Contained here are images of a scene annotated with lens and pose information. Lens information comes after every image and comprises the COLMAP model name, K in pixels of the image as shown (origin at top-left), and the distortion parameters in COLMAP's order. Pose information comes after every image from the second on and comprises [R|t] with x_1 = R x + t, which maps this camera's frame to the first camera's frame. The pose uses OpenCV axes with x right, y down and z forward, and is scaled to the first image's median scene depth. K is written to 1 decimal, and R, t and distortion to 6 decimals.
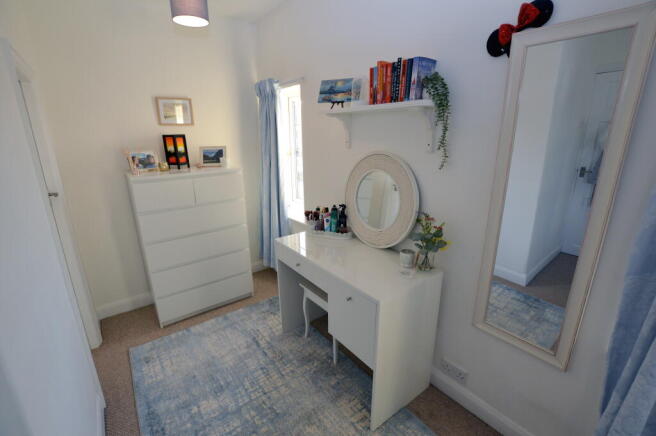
lens RADIAL K [[294.0, 0, 328.0], [0, 294.0, 218.0], [0, 0, 1]] dist [-0.024073, -0.000055]
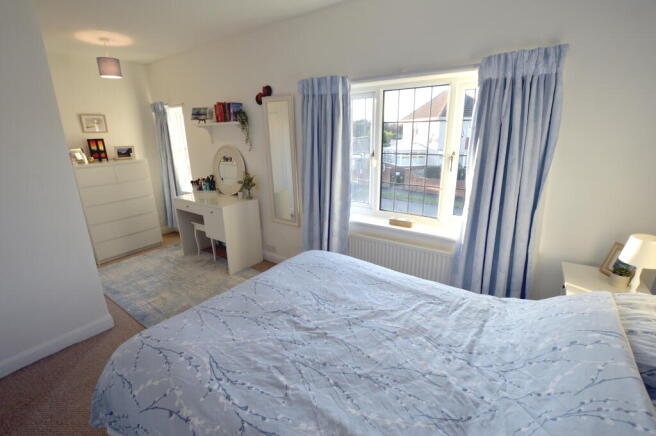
lens RADIAL K [[294.0, 0, 328.0], [0, 294.0, 218.0], [0, 0, 1]] dist [-0.024073, -0.000055]
pose [[0.954143, -0.093940, 0.284230, 0.190838], [0.093966, 0.995483, 0.013576, 0.255476], [-0.284222, 0.013755, 0.958660, -0.917374]]
